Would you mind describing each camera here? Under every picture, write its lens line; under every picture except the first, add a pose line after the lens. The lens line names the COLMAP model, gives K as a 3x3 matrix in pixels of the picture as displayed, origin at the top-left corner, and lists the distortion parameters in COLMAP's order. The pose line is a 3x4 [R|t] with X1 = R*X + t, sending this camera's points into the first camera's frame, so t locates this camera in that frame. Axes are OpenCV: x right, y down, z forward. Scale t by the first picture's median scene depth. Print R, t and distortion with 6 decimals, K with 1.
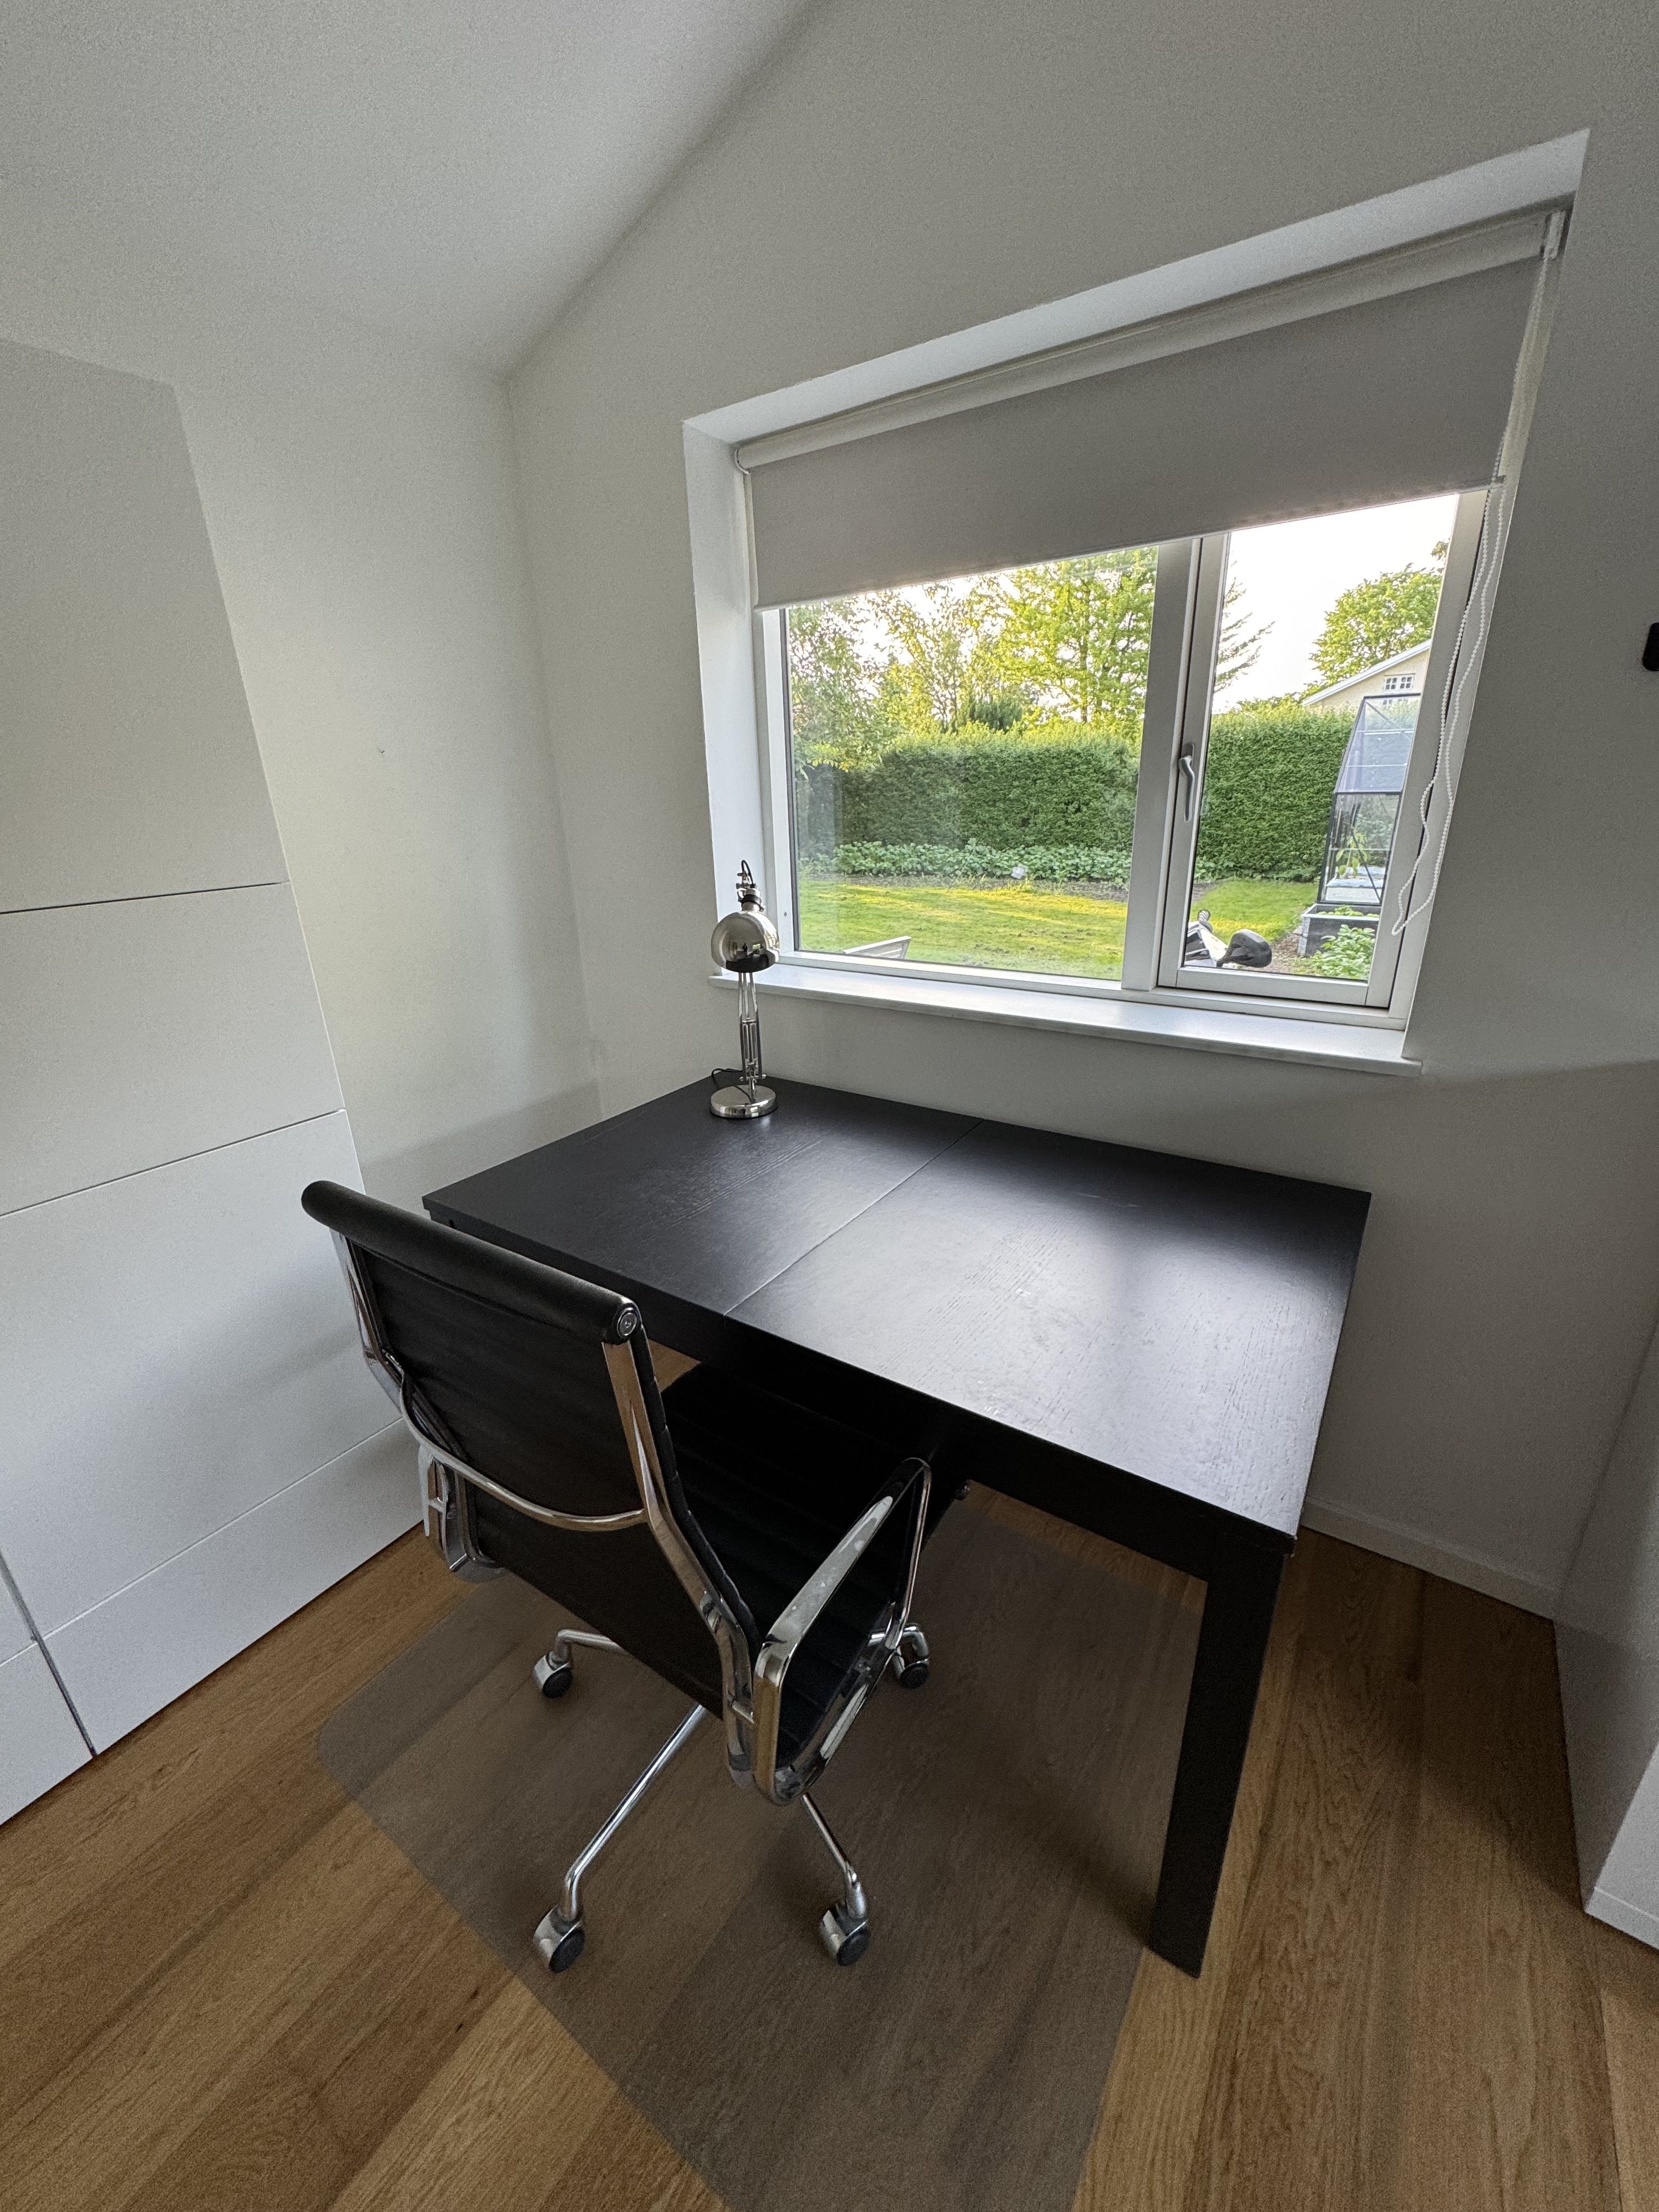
lens RADIAL K [[878.8, 0, 828.1], [0, 878.8, 1103.9], [0, 0, 1]] dist [-0.002391, -0.000298]
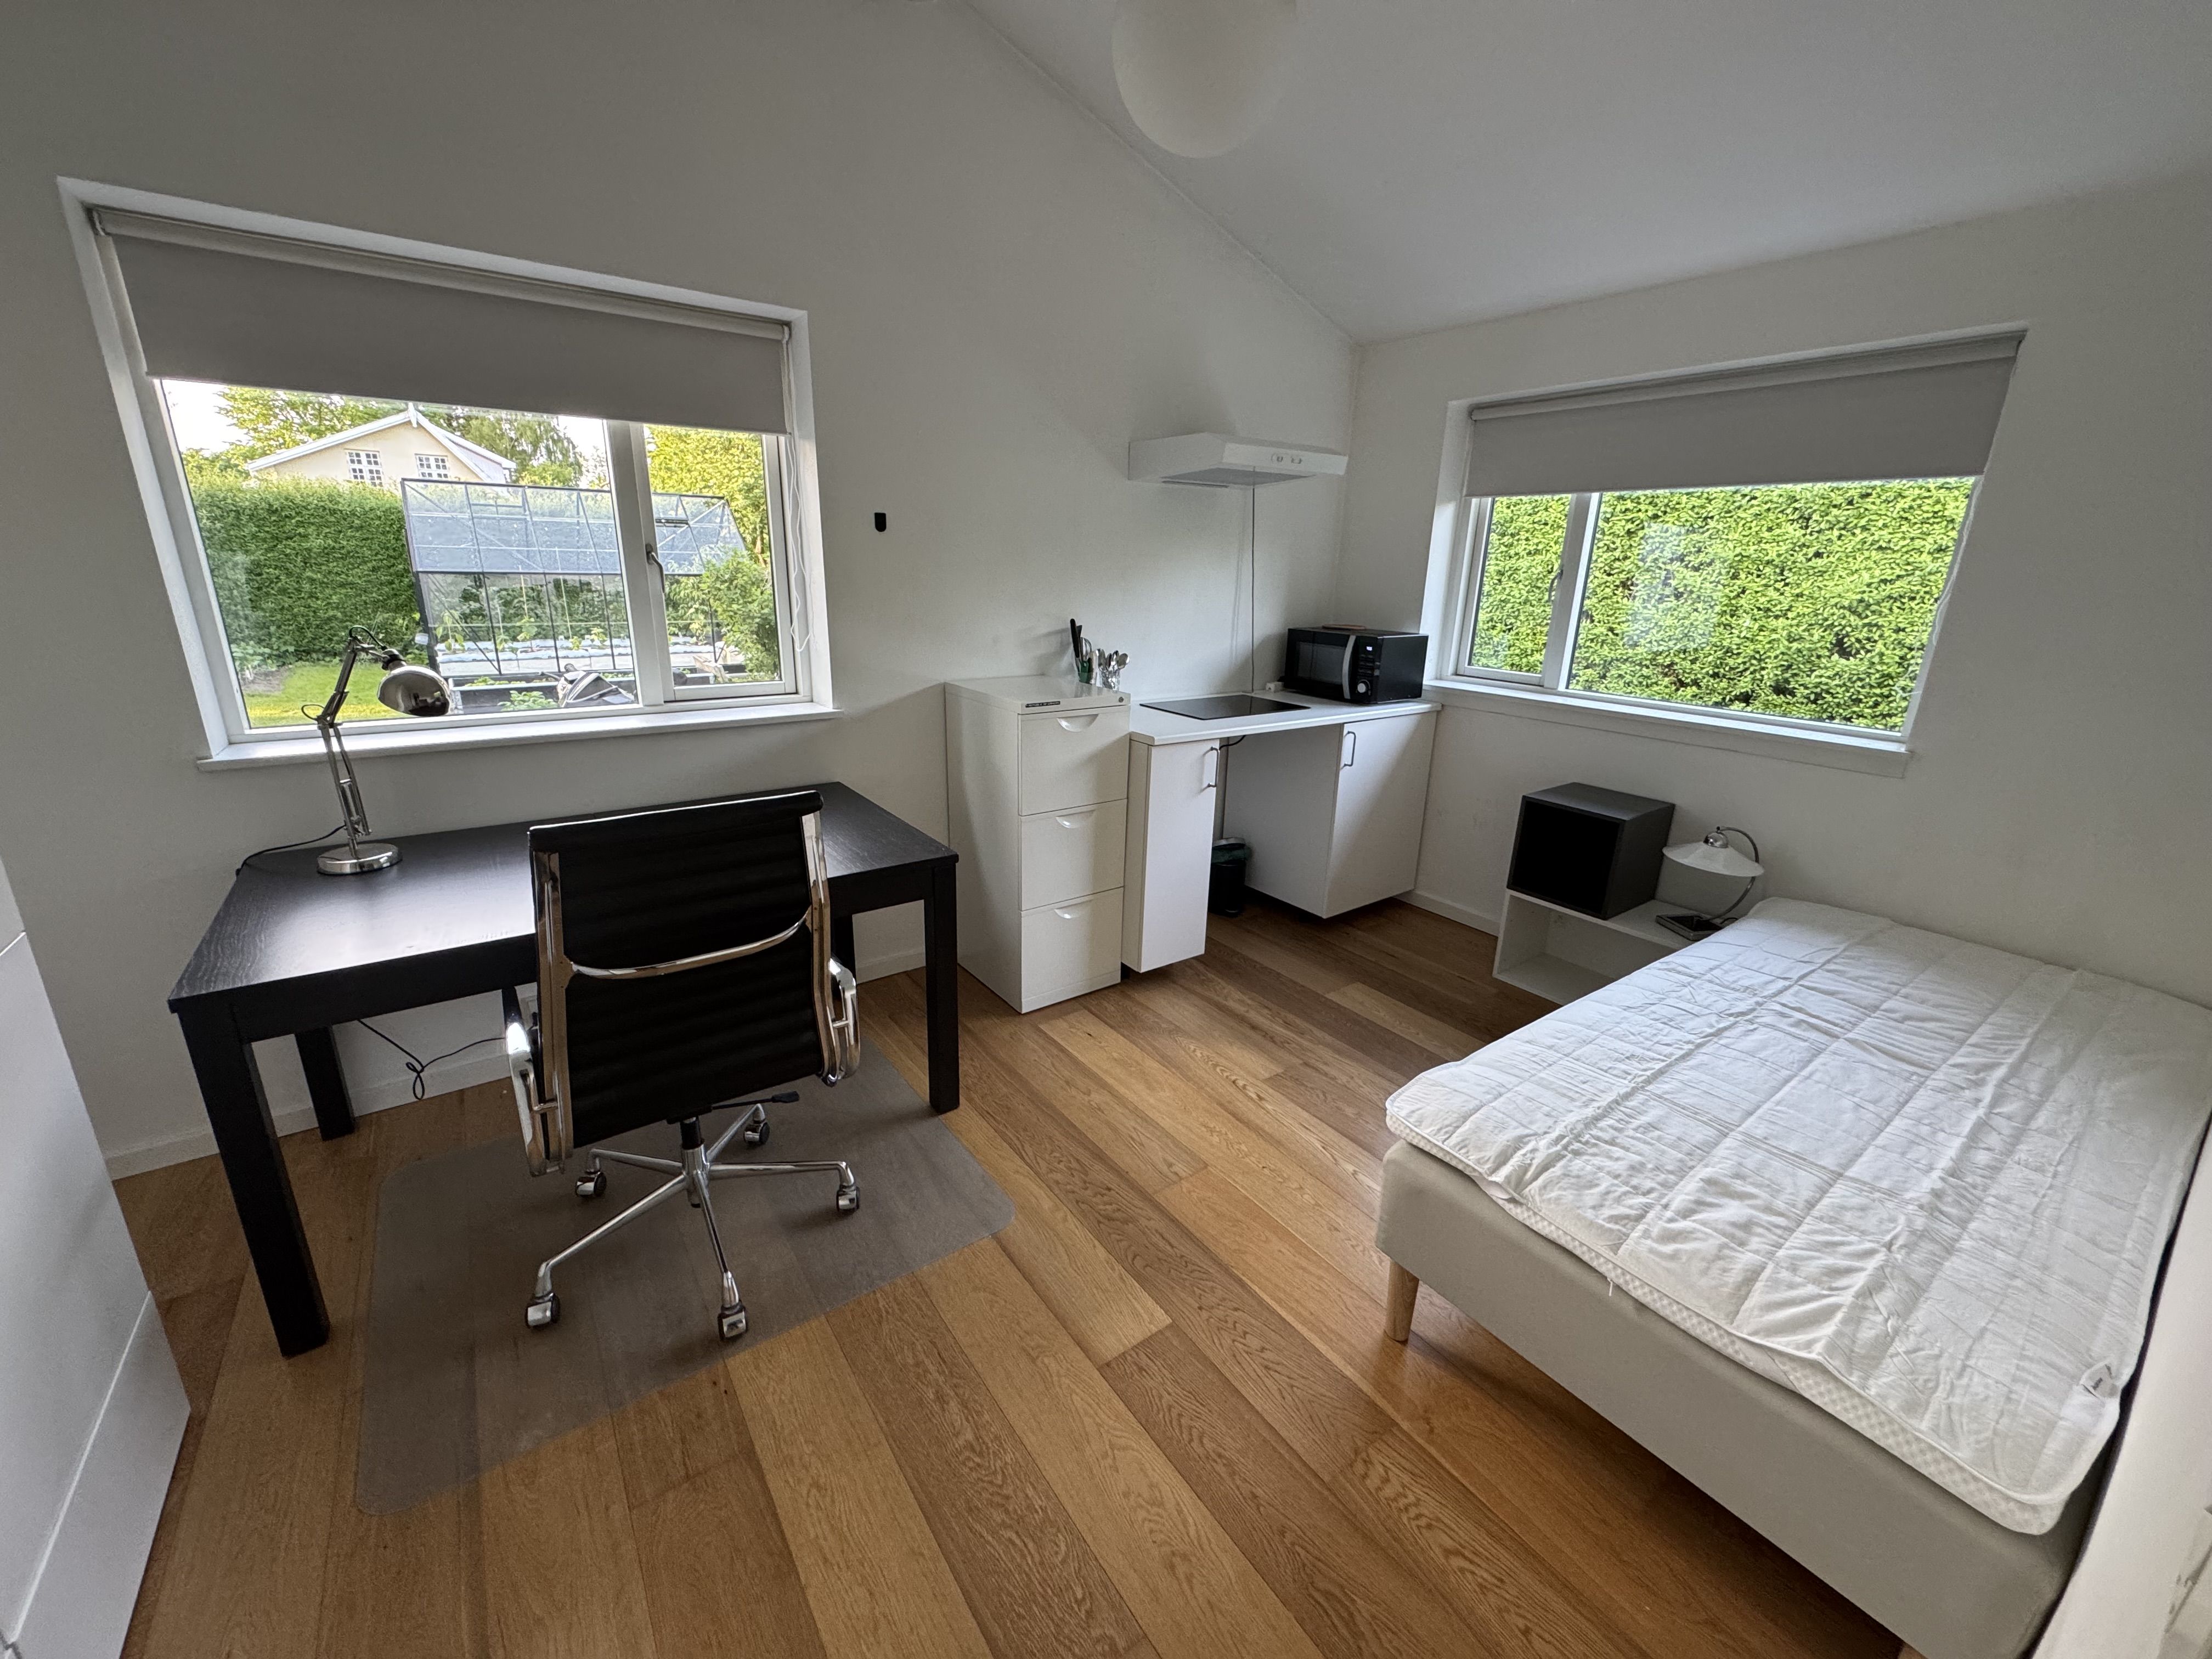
lens RADIAL K [[878.8, 0, 1111.9], [0, 878.8, 820.6], [0, 0, 1]] dist [-0.002391, -0.000298]
pose [[0.335540, -0.233393, 0.912656, -0.738174], [0.292677, 0.946705, 0.134497, 0.074131], [-0.895407, 0.221985, 0.385966, -0.204445]]
